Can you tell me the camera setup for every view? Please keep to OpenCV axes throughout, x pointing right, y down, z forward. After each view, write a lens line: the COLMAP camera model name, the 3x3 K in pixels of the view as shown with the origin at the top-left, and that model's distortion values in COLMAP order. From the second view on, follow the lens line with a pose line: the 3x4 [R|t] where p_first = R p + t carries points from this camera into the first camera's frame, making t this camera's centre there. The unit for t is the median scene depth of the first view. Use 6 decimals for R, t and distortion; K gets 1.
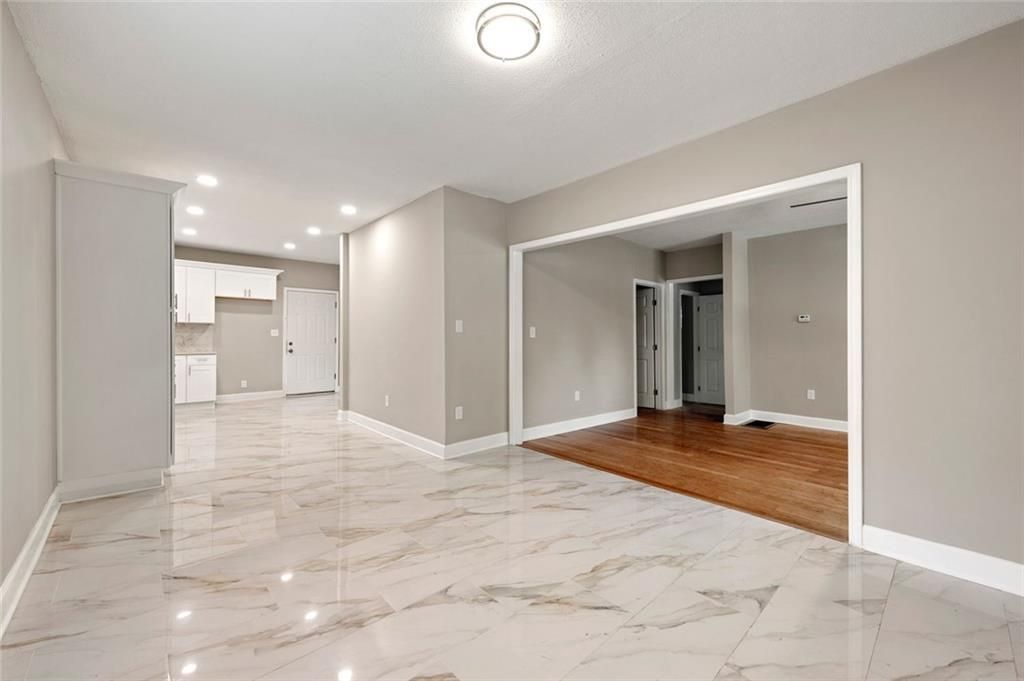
lens RADIAL K [[409.3, 0, 510.7], [0, 409.3, 339.2], [0, 0, 1]] dist [0.000754, -0.000414]
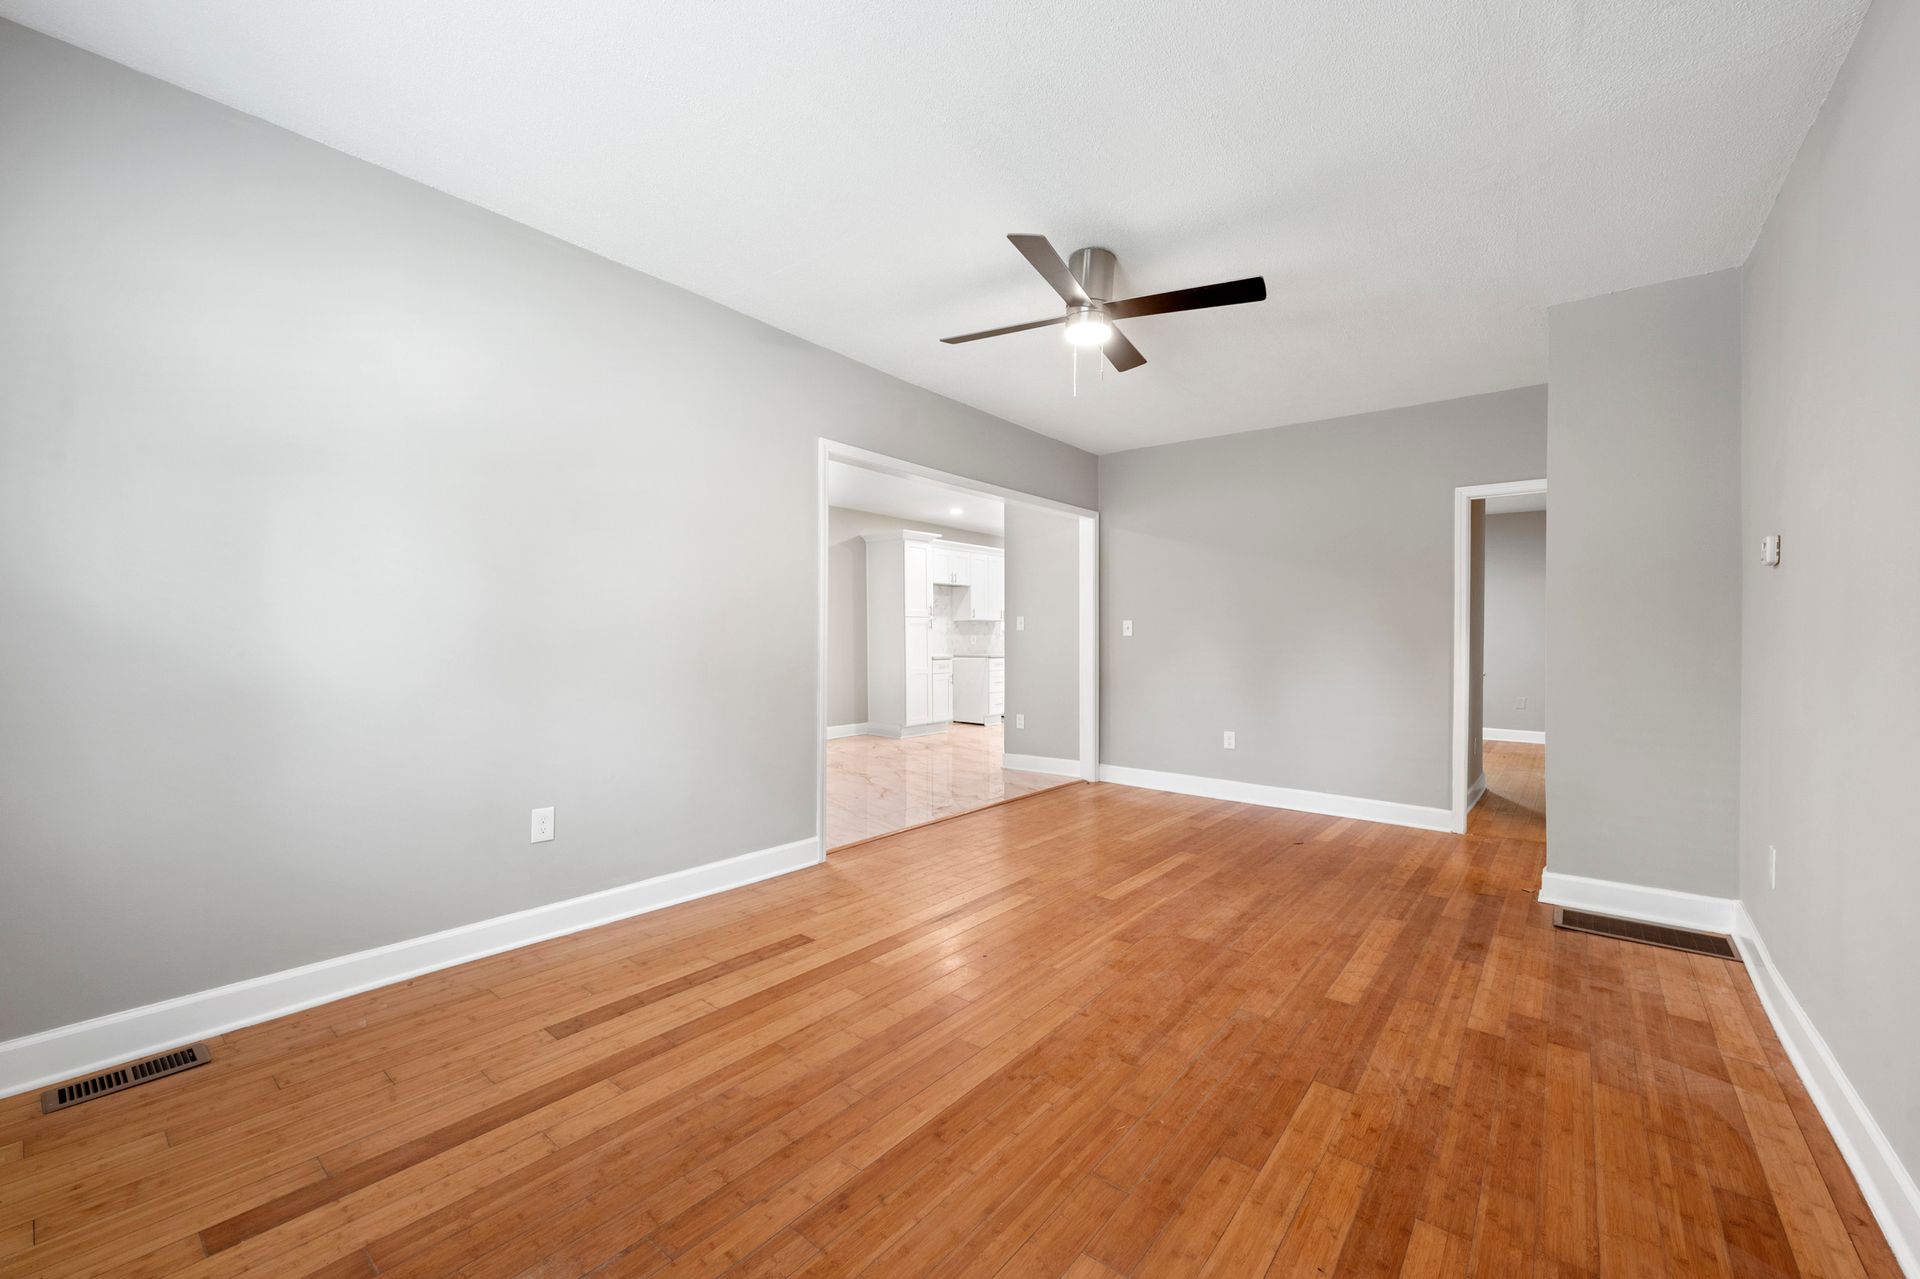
lens RADIAL K [[767.4, 0, 963.5], [0, 767.4, 644.6], [0, 0, 1]] dist [0.000754, -0.000414]
pose [[0.161369, 0.003931, -0.986886, 1.803080], [-0.006404, 0.999975, 0.002936, 0.010861], [0.986873, 0.005846, 0.161390, 0.738353]]
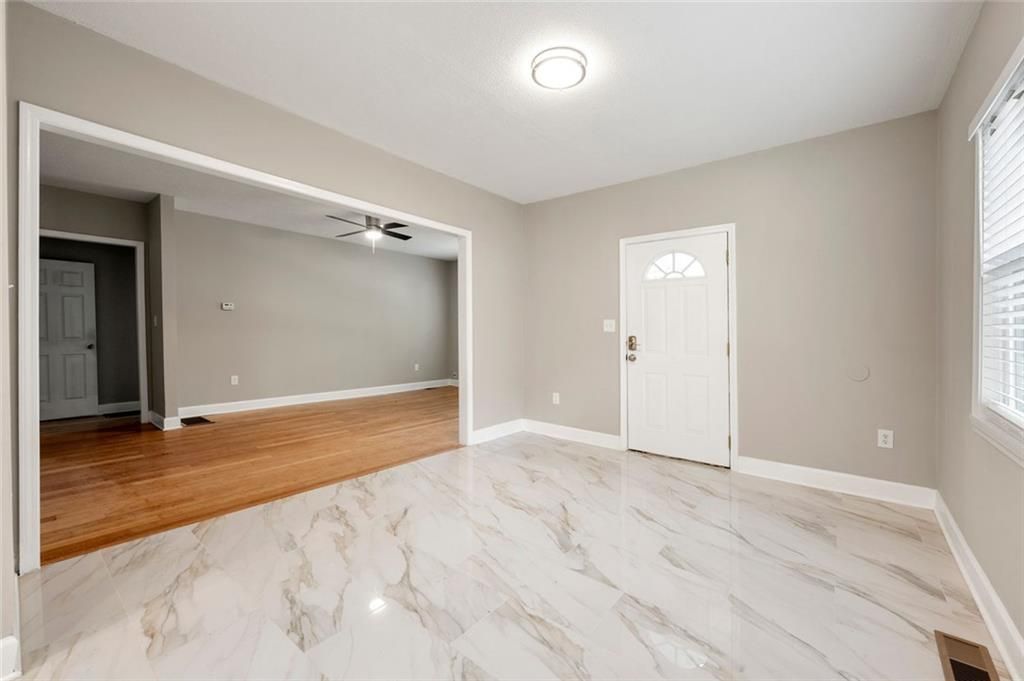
lens RADIAL K [[409.3, 0, 510.0], [0, 409.3, 340.9], [0, 0, 1]] dist [0.000754, -0.000414]
pose [[-0.146940, -0.031059, 0.988658, -0.651633], [-0.011683, 0.999492, 0.029663, -0.006364], [-0.989076, -0.007192, -0.147228, 0.749524]]
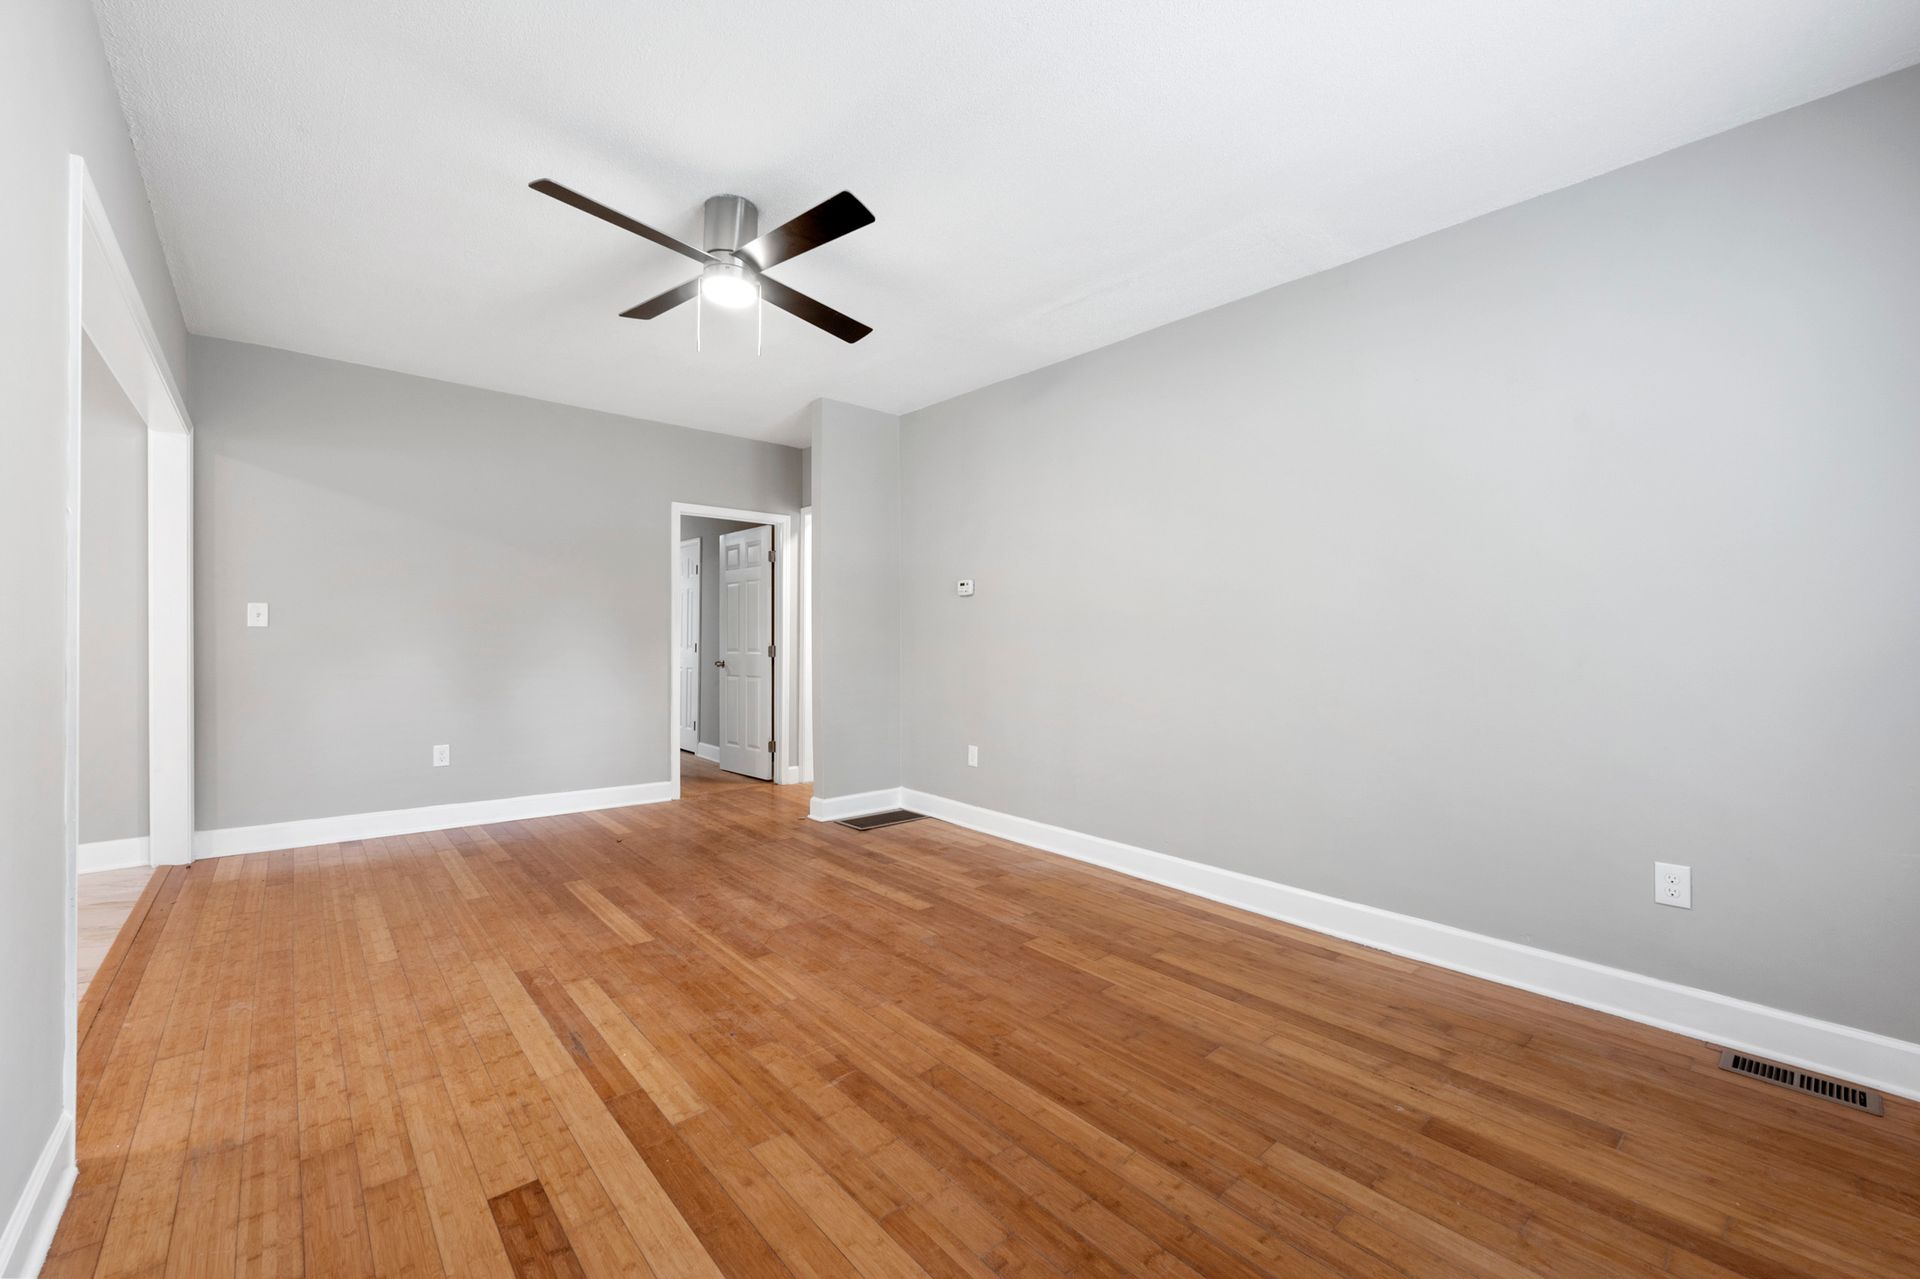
lens RADIAL K [[767.4, 0, 955.8], [0, 767.4, 641.5], [0, 0, 1]] dist [0.000754, -0.000414]
pose [[0.999860, 0.004206, -0.016169, 1.186568], [-0.004104, 0.999971, 0.006350, 0.004625], [0.016196, -0.006282, 0.999849, 0.233329]]
